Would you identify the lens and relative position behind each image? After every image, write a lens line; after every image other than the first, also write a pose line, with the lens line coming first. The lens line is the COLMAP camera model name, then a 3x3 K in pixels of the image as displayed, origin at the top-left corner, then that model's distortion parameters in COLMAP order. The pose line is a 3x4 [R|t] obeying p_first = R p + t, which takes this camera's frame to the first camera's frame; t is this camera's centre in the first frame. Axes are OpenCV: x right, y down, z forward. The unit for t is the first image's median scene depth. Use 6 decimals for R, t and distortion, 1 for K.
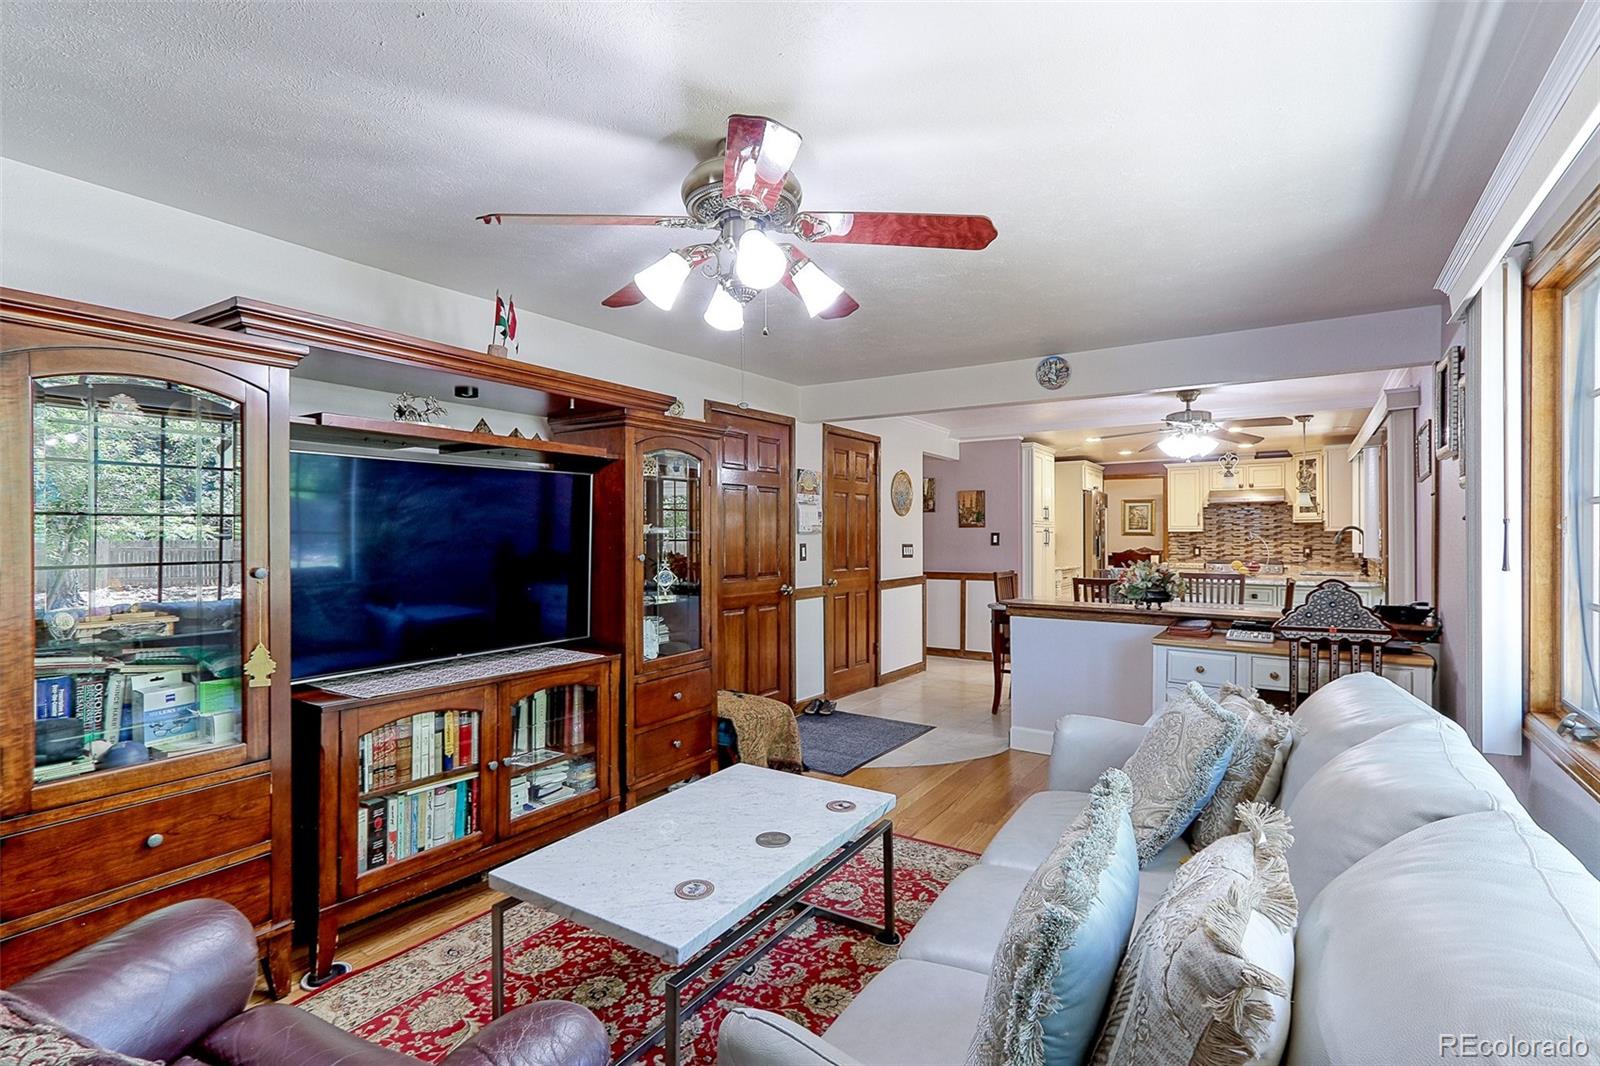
lens RADIAL K [[748.8, 0, 806.5], [0, 748.8, 521.4], [0, 0, 1]] dist [-0.007829, 0.000143]
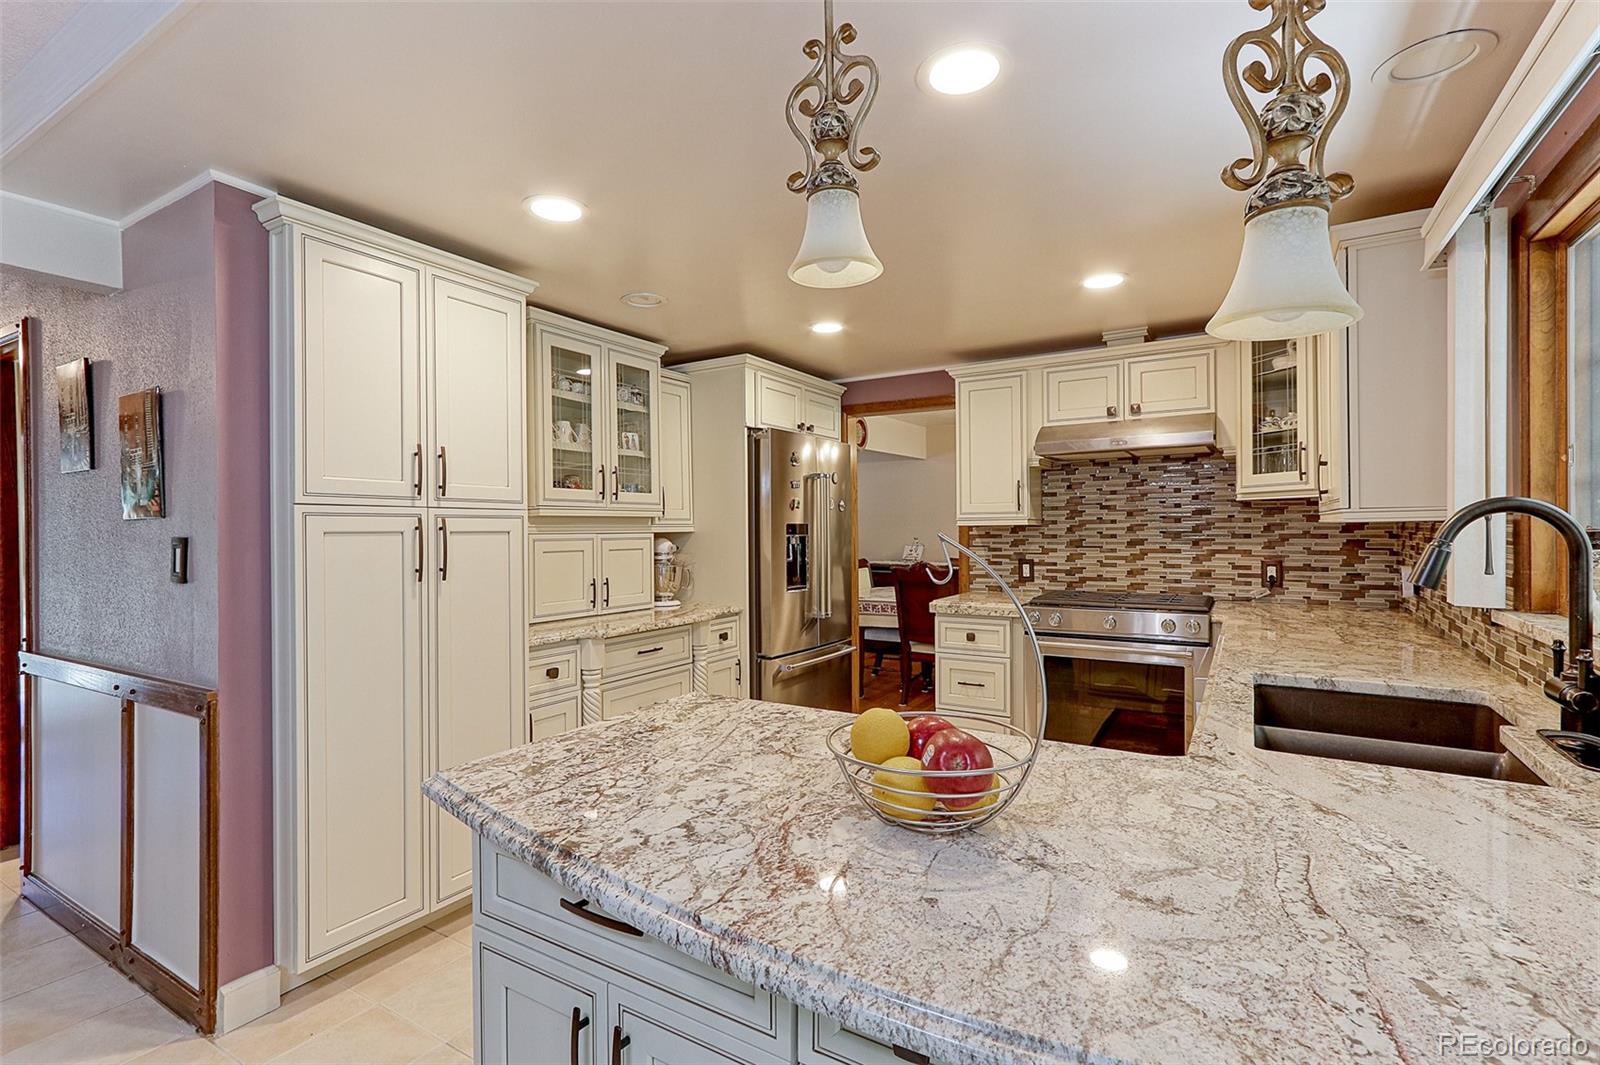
lens RADIAL K [[748.8, 0, 825.2], [0, 748.8, 536.9], [0, 0, 1]] dist [-0.007829, 0.000143]
pose [[0.998944, -0.008560, 0.045131, 0.418108], [0.007063, 0.999423, 0.033227, 0.006016], [-0.045389, -0.032873, 0.998428, 0.617898]]
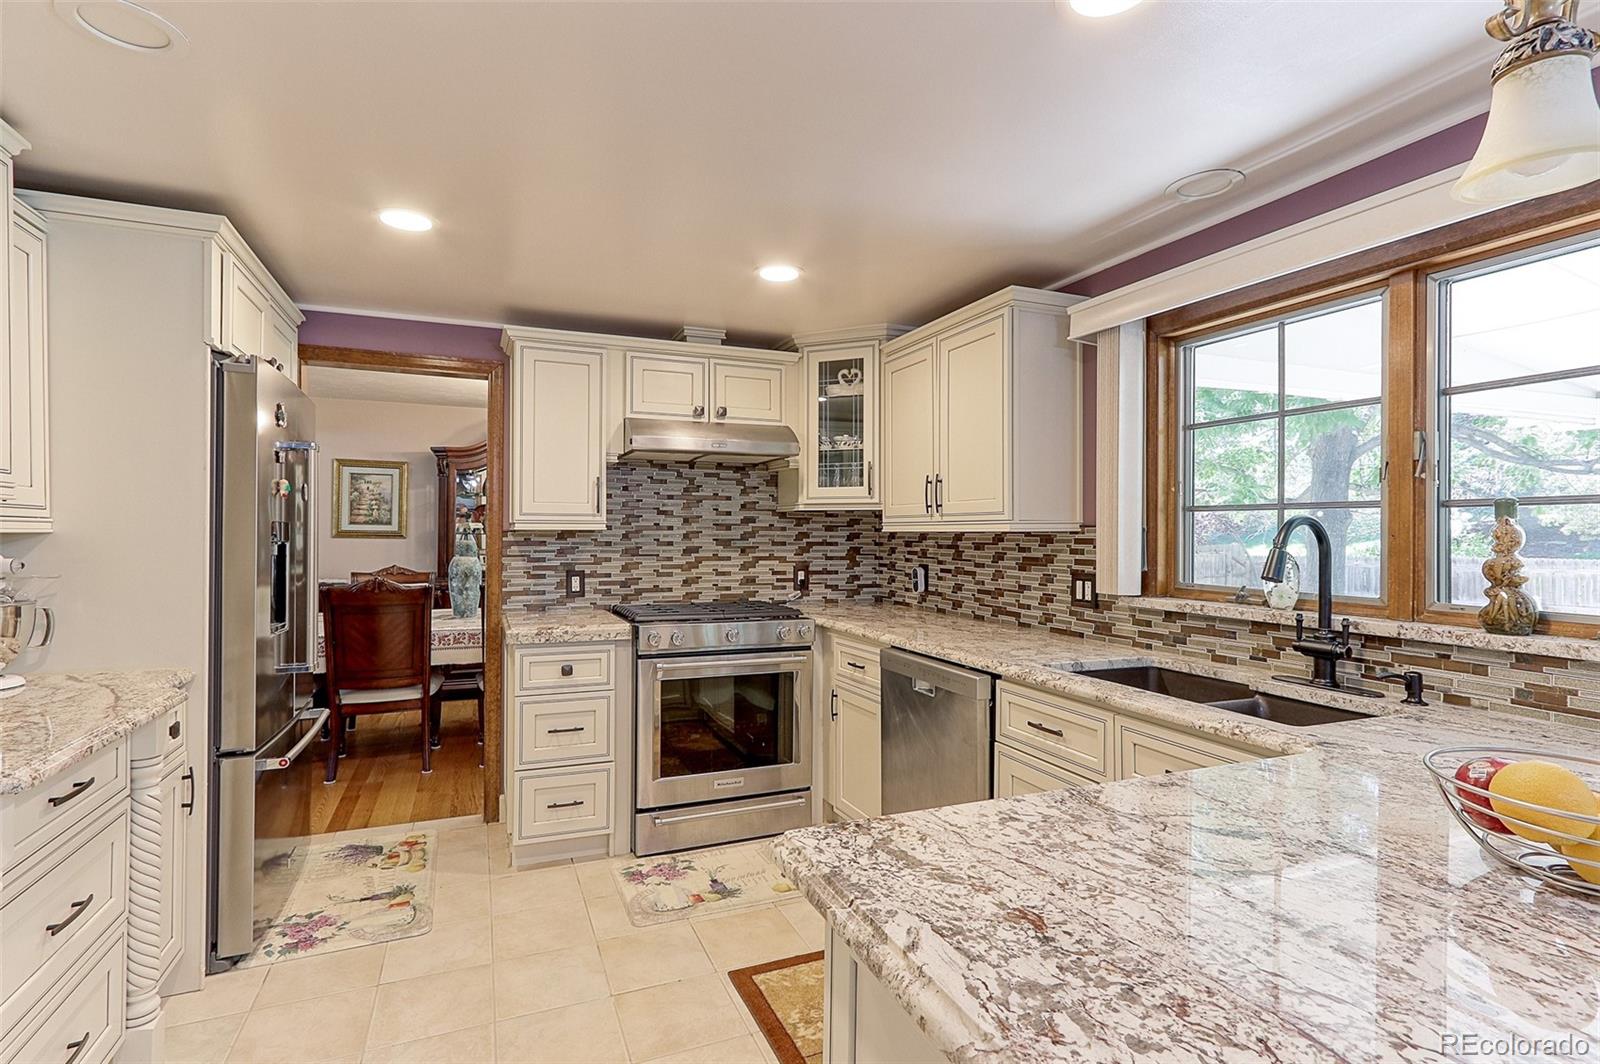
lens RADIAL K [[748.8, 0, 769.1], [0, 748.8, 541.0], [0, 0, 1]] dist [-0.007829, 0.000143]
pose [[0.585272, -0.002224, 0.810834, 0.301135], [-0.021184, 0.999613, 0.018032, 0.011364], [-0.810560, -0.027731, 0.584999, 0.763912]]
